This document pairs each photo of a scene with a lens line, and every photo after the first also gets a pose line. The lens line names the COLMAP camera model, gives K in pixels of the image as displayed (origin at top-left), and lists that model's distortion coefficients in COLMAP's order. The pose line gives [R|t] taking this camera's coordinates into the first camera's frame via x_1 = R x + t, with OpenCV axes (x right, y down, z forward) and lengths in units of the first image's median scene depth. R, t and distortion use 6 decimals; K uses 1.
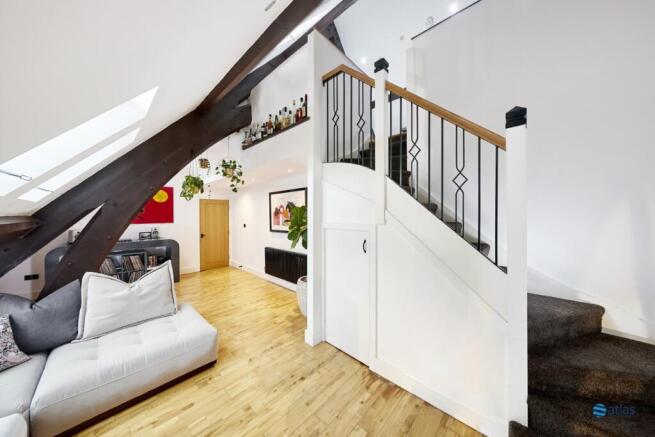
lens RADIAL K [[207.8, 0, 327.5], [0, 207.8, 218.5], [0, 0, 1]] dist [-0.000860, -0.000154]
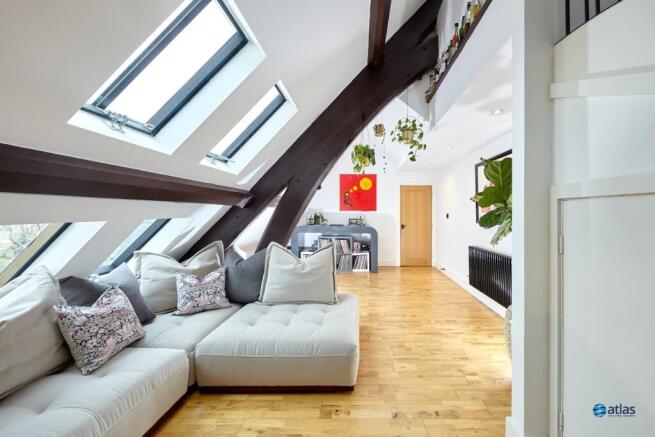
lens RADIAL K [[239.9, 0, 365.7], [0, 239.9, 210.7], [0, 0, 1]] dist [0.001167, 0.000012]
pose [[0.692248, 0.001419, -0.721658, 0.052631], [-0.024219, 0.999480, -0.021267, 0.073431], [0.721253, 0.032200, 0.691923, 0.314862]]
